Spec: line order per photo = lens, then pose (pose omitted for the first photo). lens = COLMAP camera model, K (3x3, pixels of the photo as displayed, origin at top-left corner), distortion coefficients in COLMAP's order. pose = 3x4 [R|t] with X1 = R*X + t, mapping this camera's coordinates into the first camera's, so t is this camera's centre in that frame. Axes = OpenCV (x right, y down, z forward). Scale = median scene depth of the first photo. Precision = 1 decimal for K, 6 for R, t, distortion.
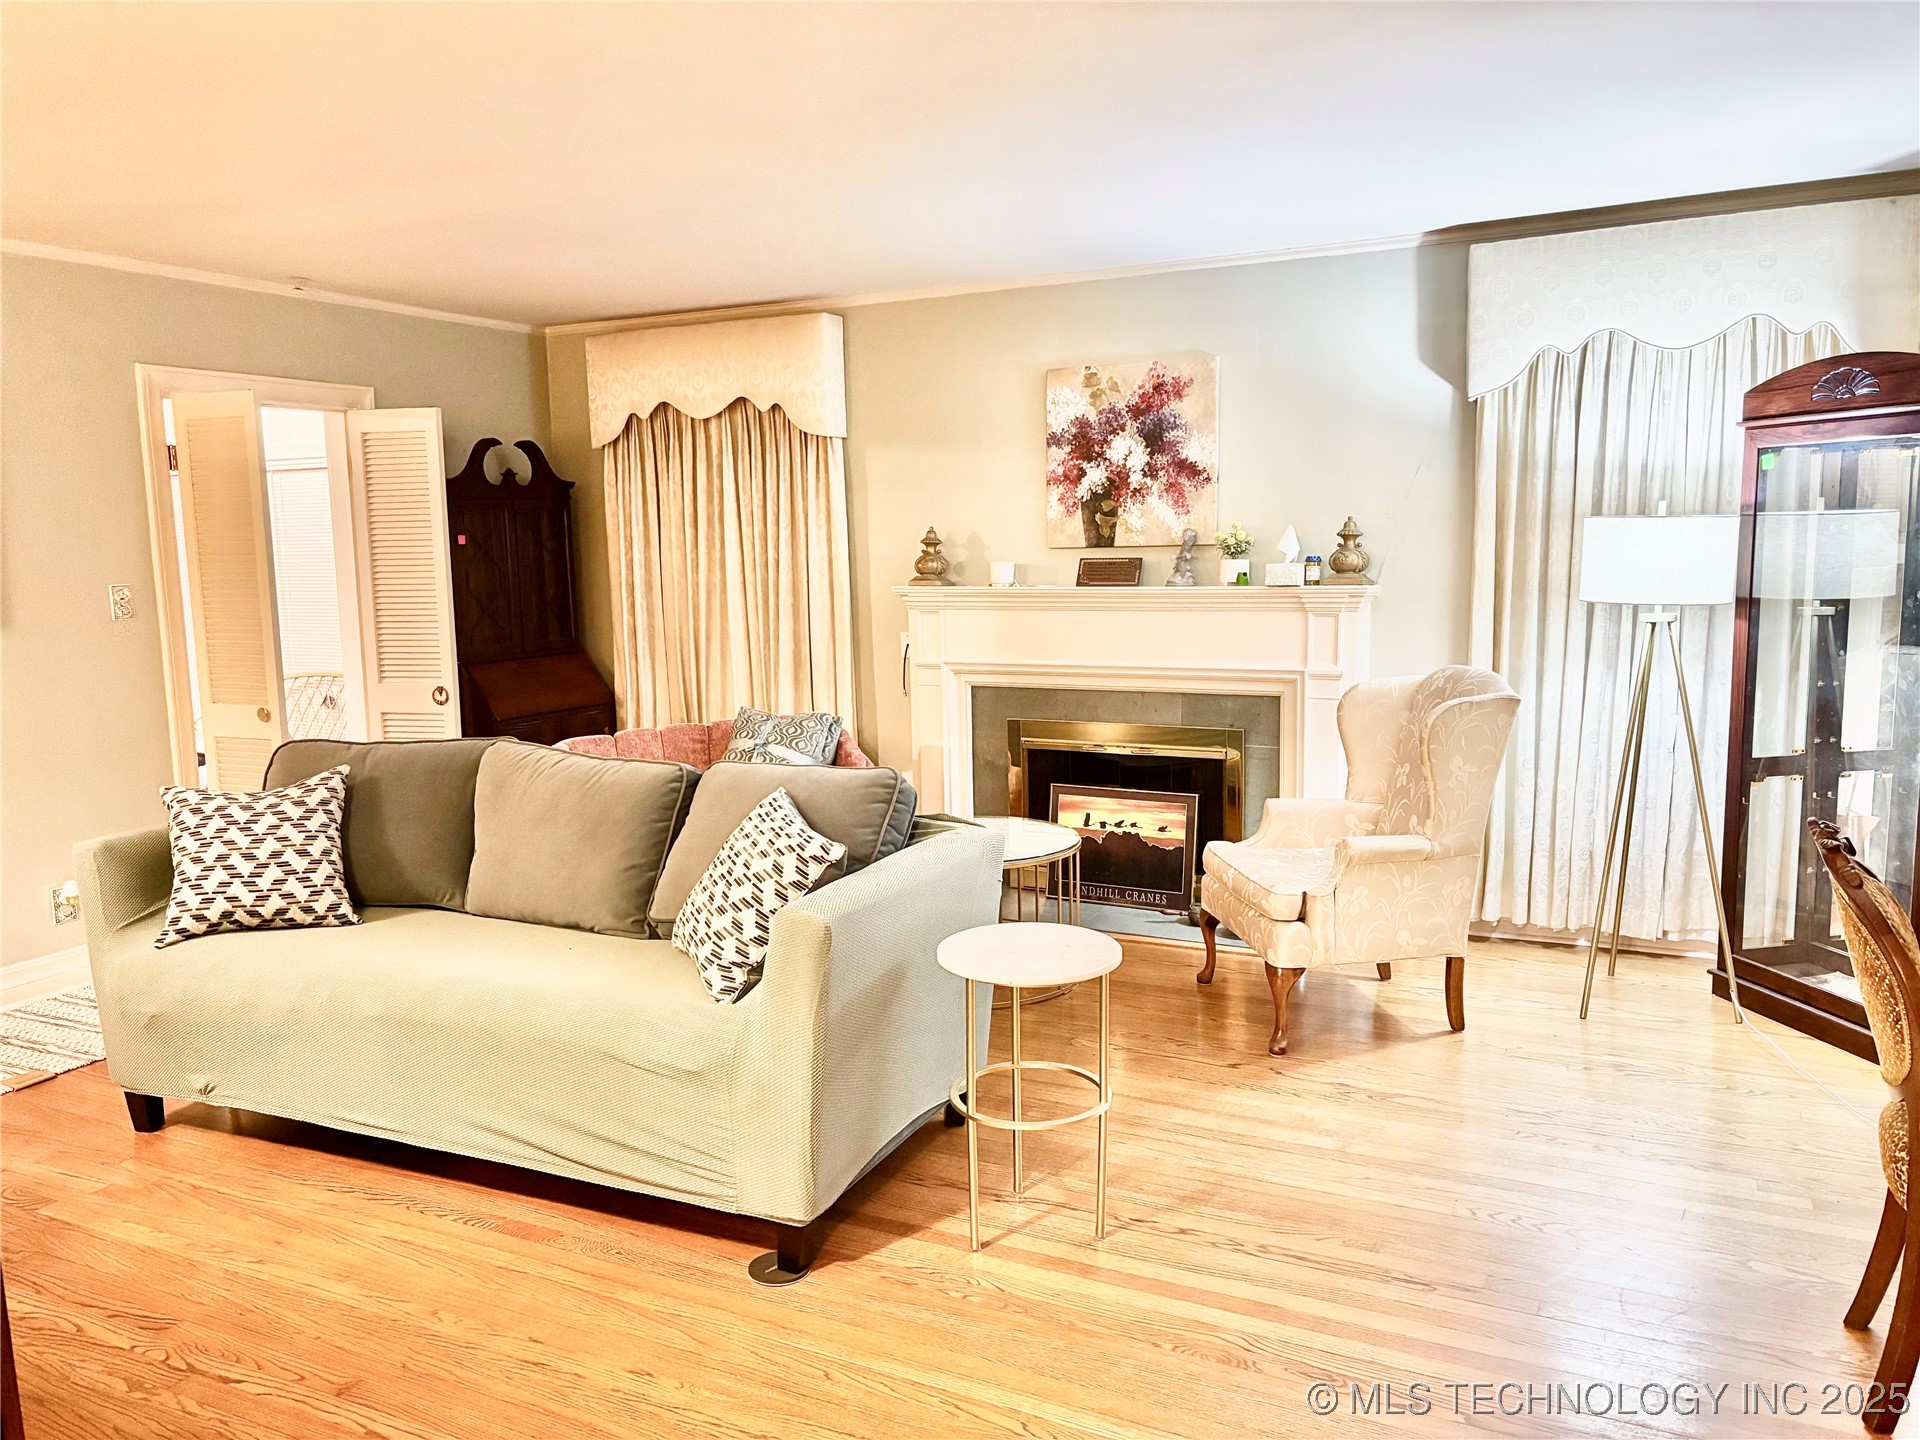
lens RADIAL K [[1435.1, 0, 951.6], [0, 1435.1, 733.5], [0, 0, 1]] dist [0.084097, 0.002669]
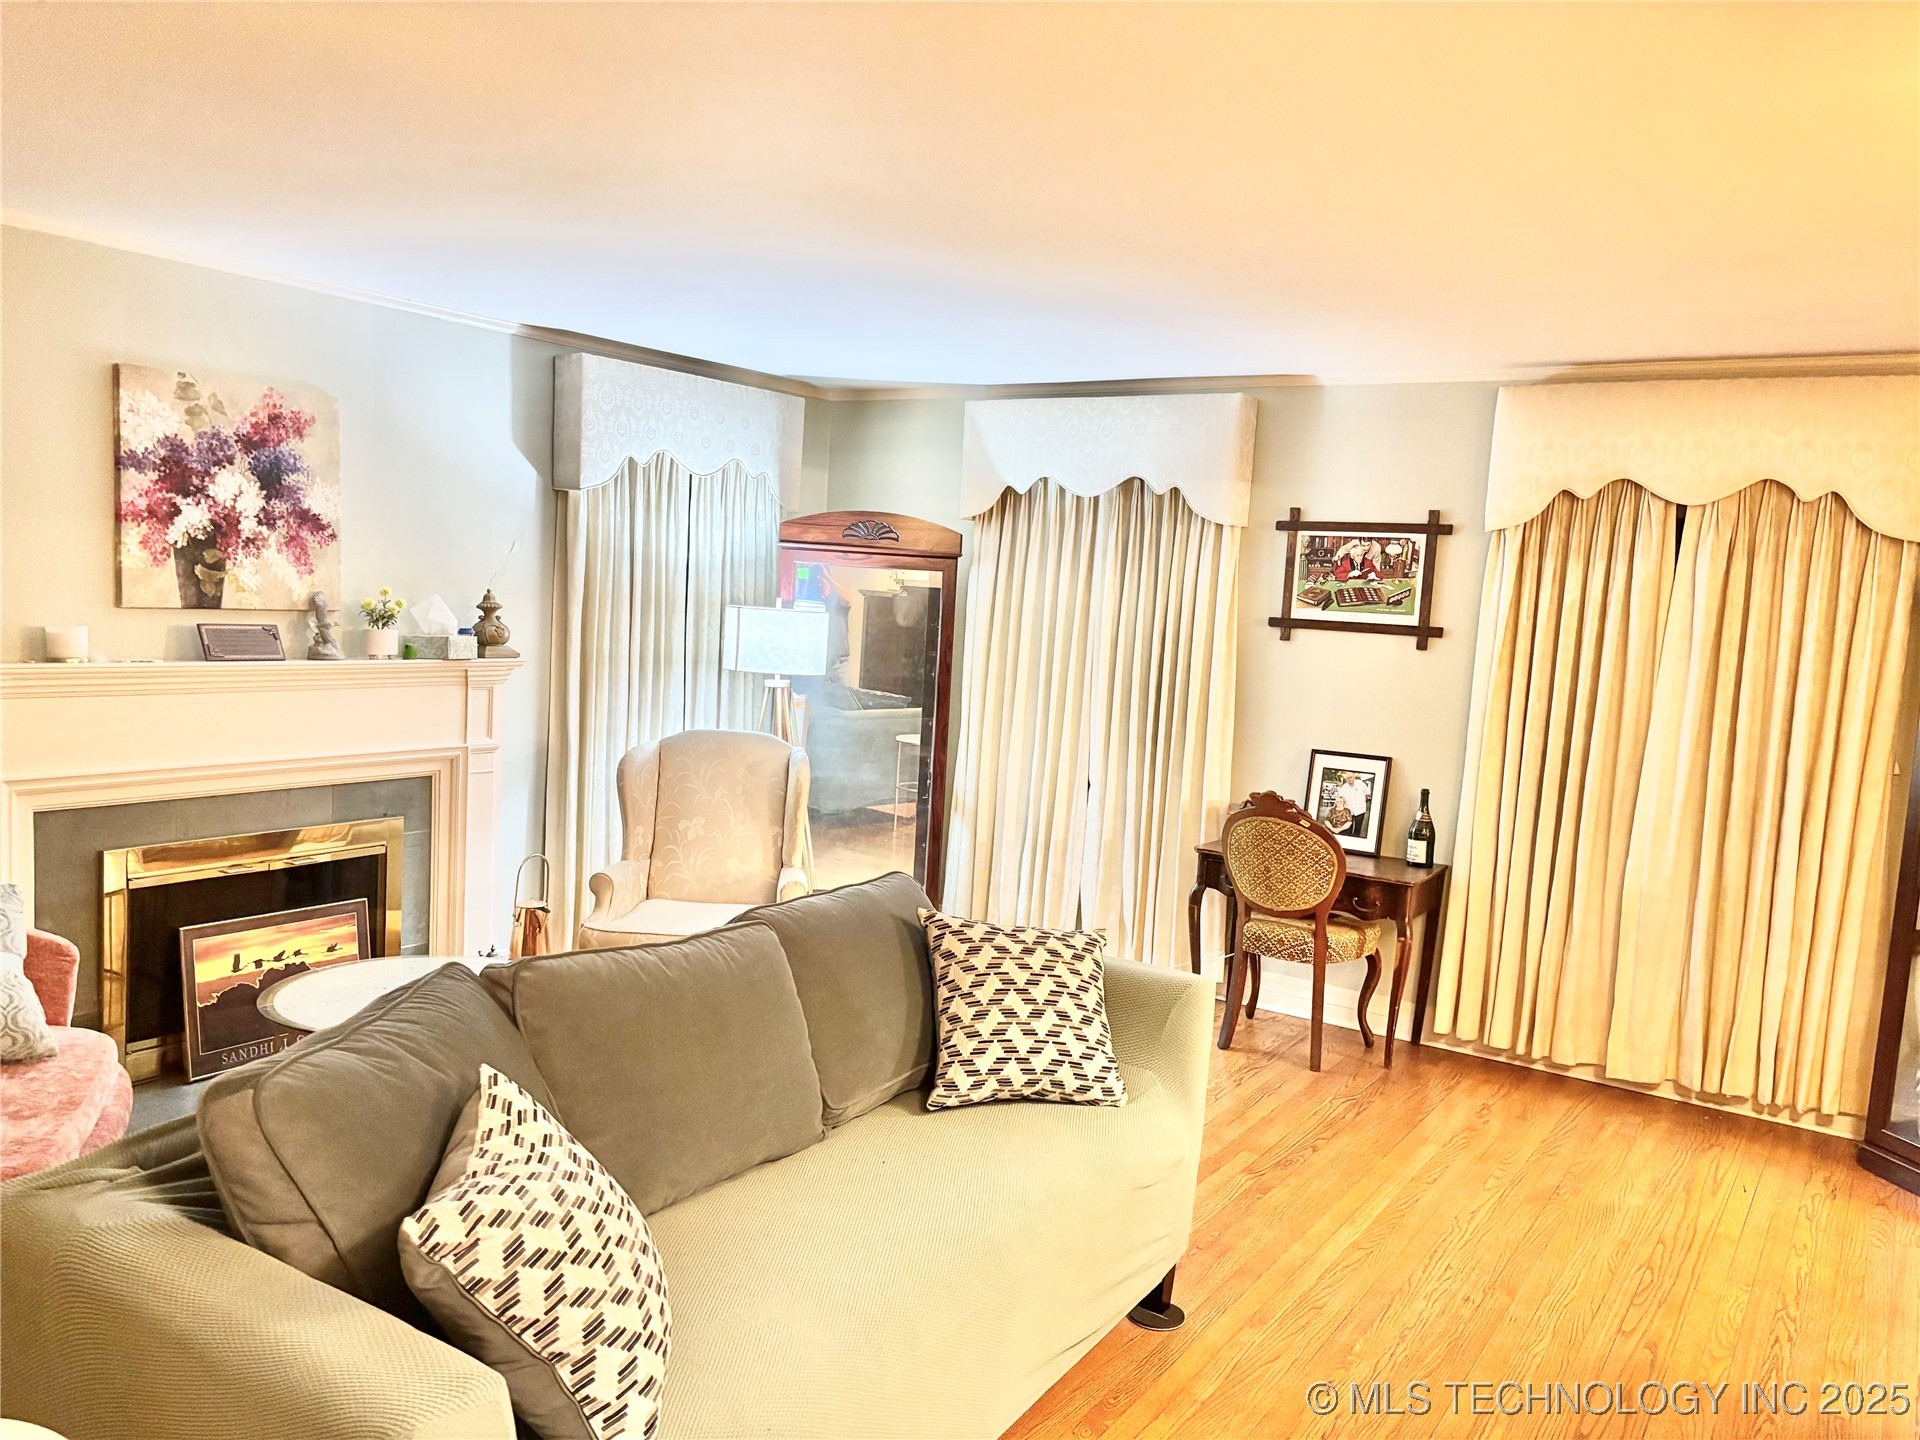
lens RADIAL K [[1435.1, 0, 947.8], [0, 1435.1, 716.2], [0, 0, 1]] dist [0.084097, 0.002669]
pose [[0.164185, -0.057899, 0.984729, -0.621725], [0.091461, 0.994869, 0.043246, -0.071969], [-0.982180, 0.082964, 0.168639, 0.494361]]
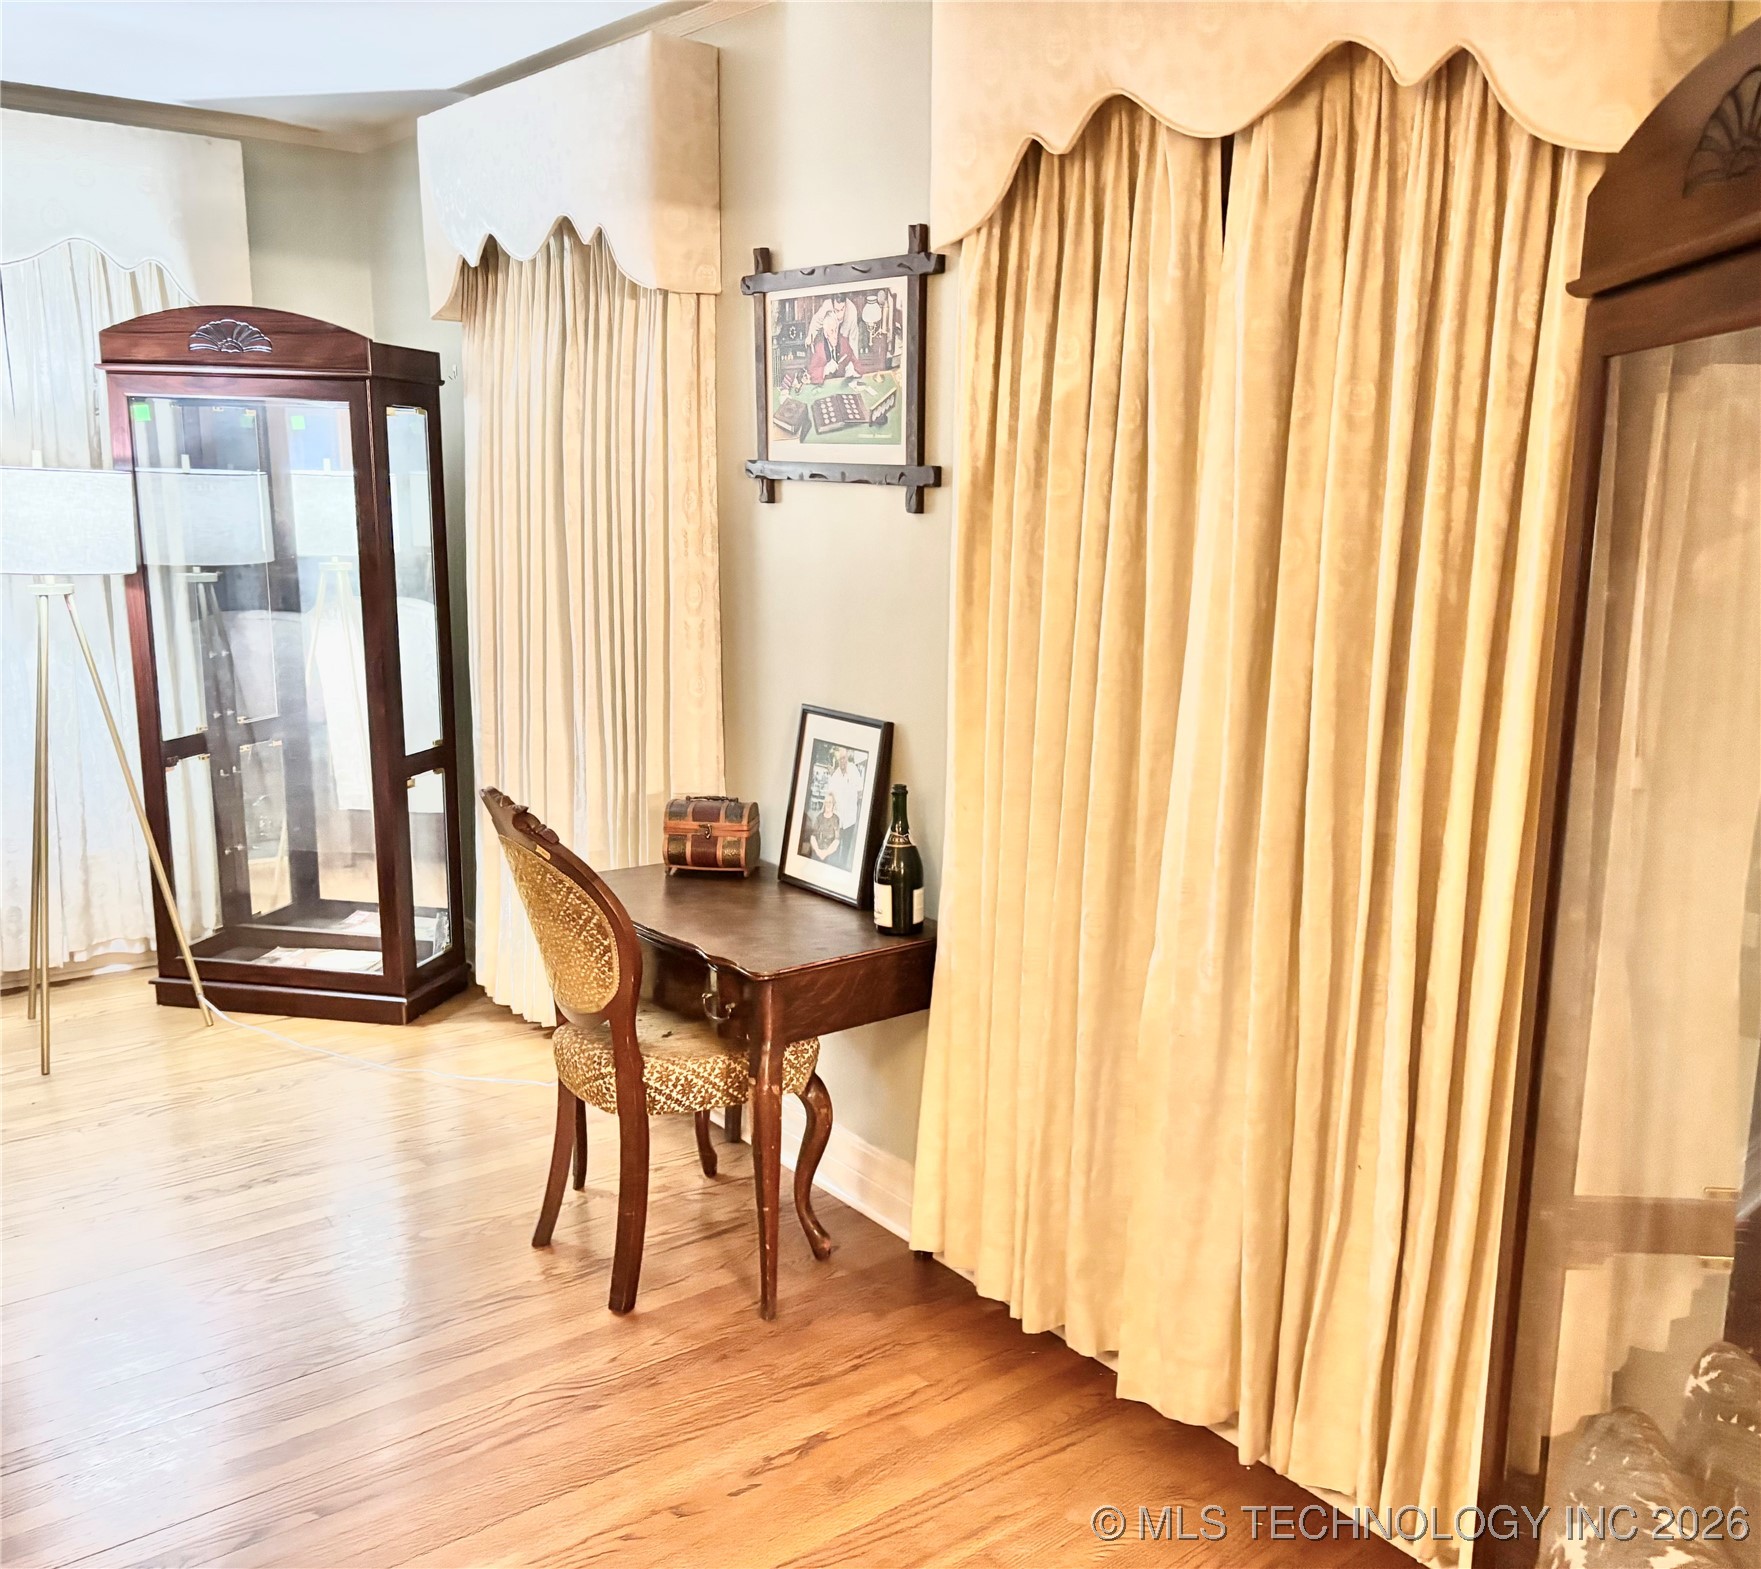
lens RADIAL K [[1607.9, 0, 883.5], [0, 1607.9, 787.9], [0, 0, 1]] dist [0.052771, 0.000000]
pose [[0.423683, -0.140592, 0.894833, -0.138370], [0.100564, 0.989075, 0.107784, -0.014686], [-0.900211, 0.044321, 0.433192, 0.131910]]
